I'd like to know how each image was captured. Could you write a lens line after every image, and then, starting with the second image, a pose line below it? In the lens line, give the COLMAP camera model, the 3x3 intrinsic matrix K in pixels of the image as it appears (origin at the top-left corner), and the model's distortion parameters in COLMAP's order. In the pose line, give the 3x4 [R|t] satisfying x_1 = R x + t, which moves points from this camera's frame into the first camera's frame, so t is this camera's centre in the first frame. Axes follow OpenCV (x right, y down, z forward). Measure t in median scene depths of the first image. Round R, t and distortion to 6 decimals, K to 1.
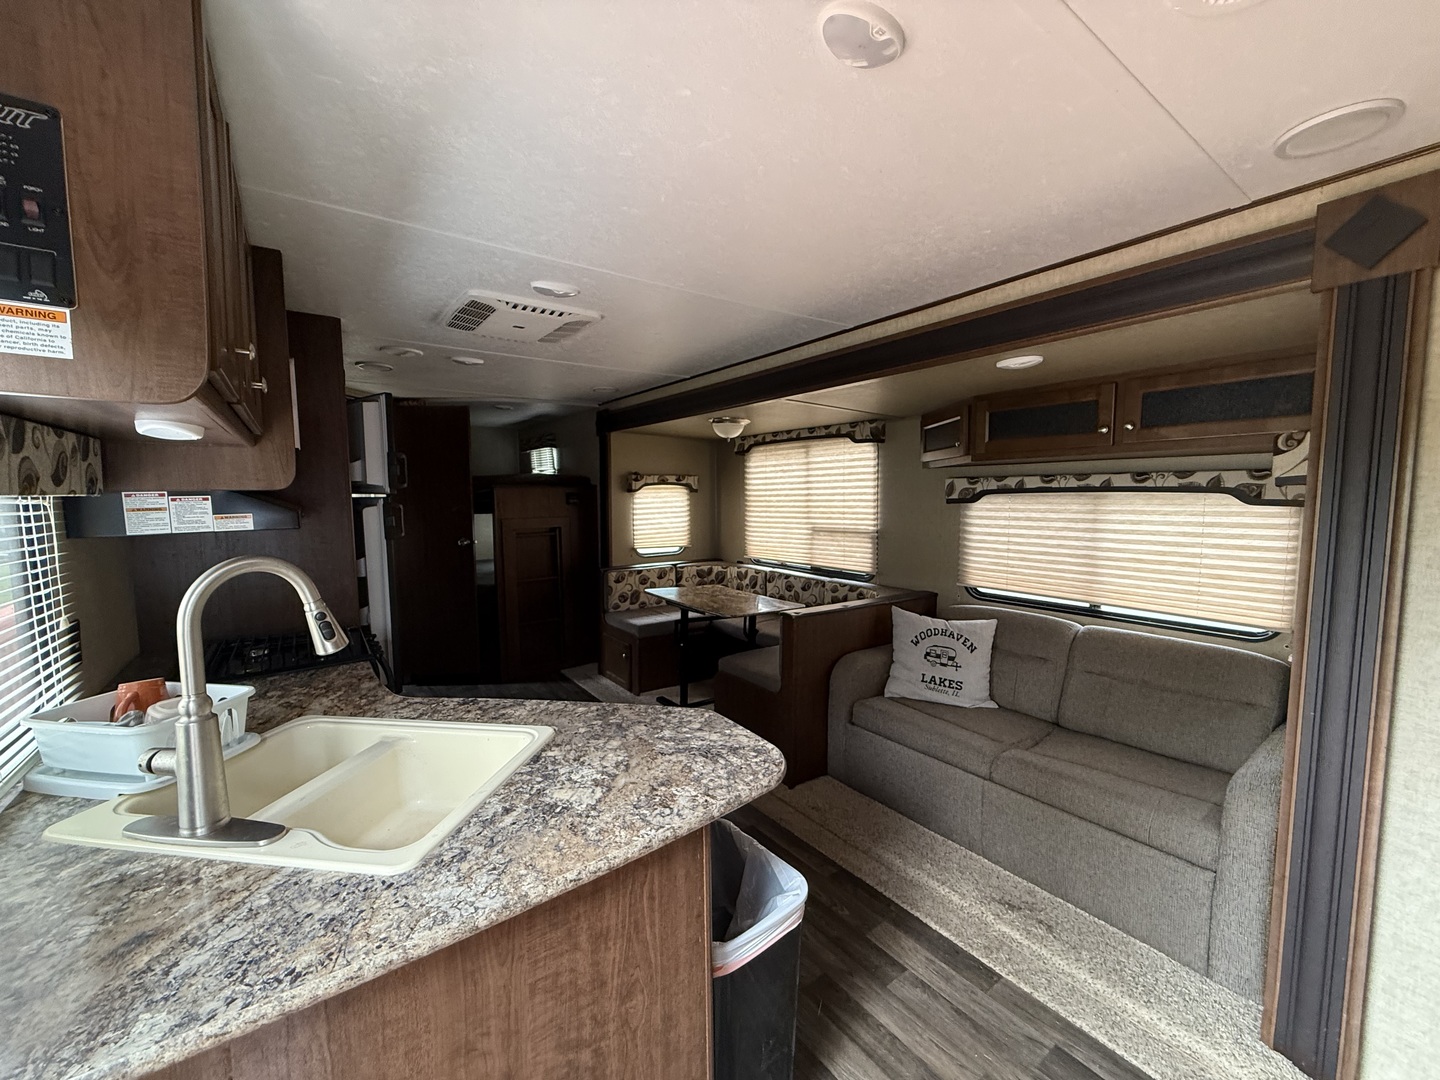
lens RADIAL K [[571.9, 0, 716.9], [0, 571.9, 538.9], [0, 0, 1]] dist [0.000344, -0.000361]
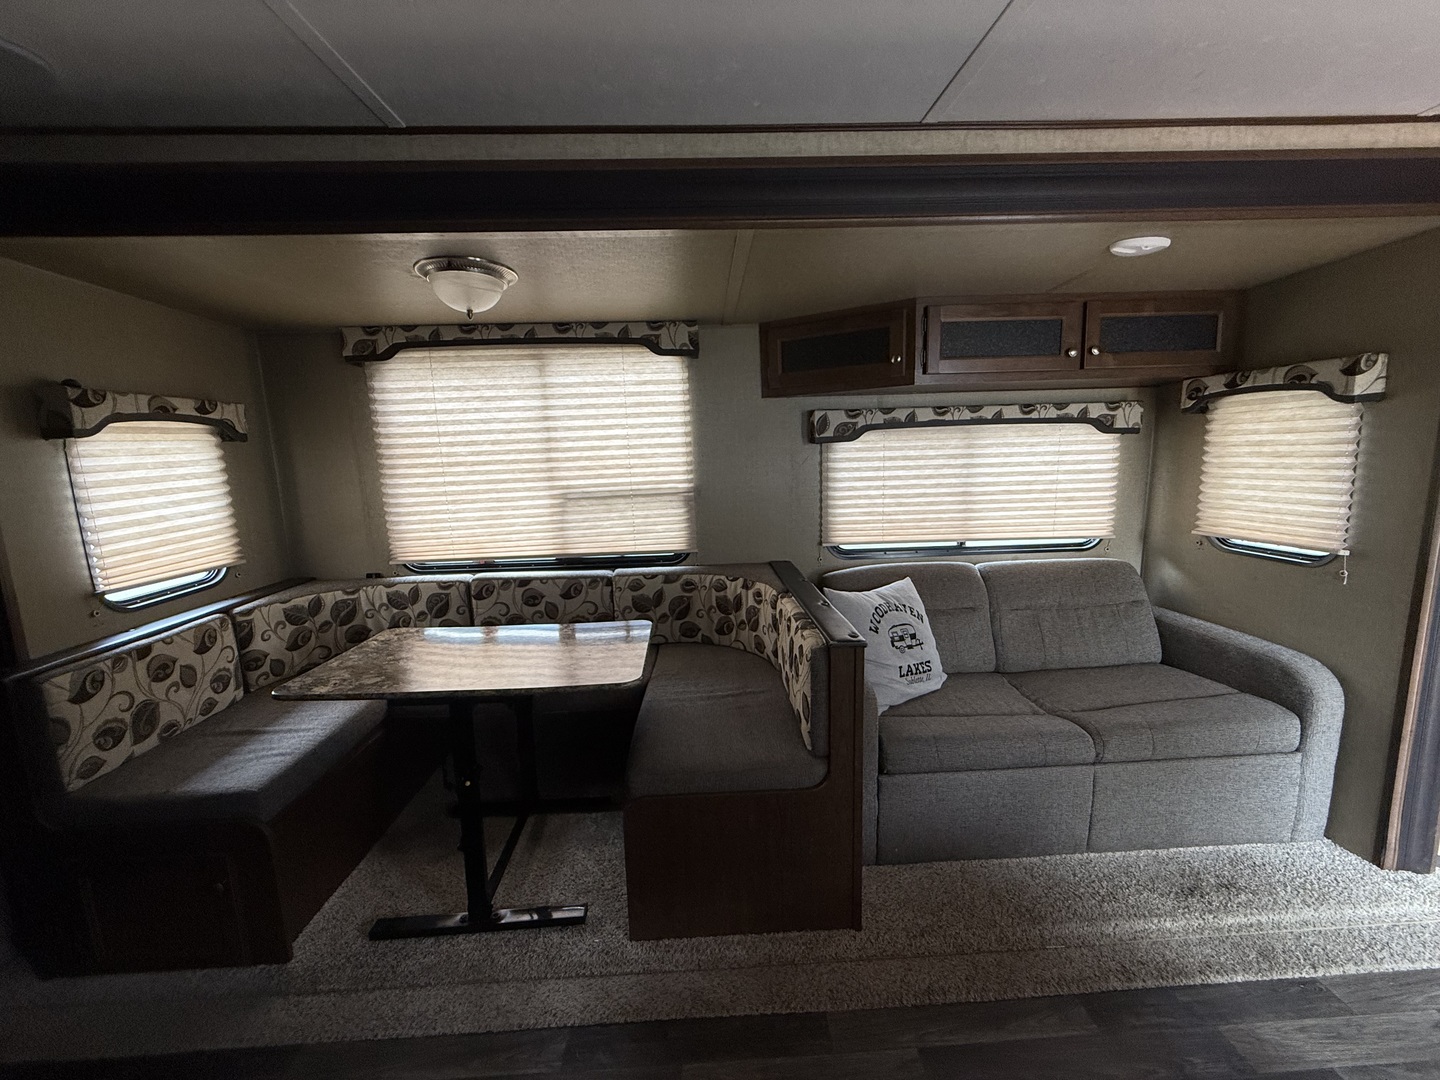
lens RADIAL K [[571.9, 0, 715.5], [0, 571.9, 541.1], [0, 0, 1]] dist [0.000344, -0.000361]
pose [[0.550880, -0.145735, 0.821762, -0.280019], [0.092118, 0.989237, 0.113683, -0.027592], [-0.829485, 0.013074, 0.558376, 0.587283]]
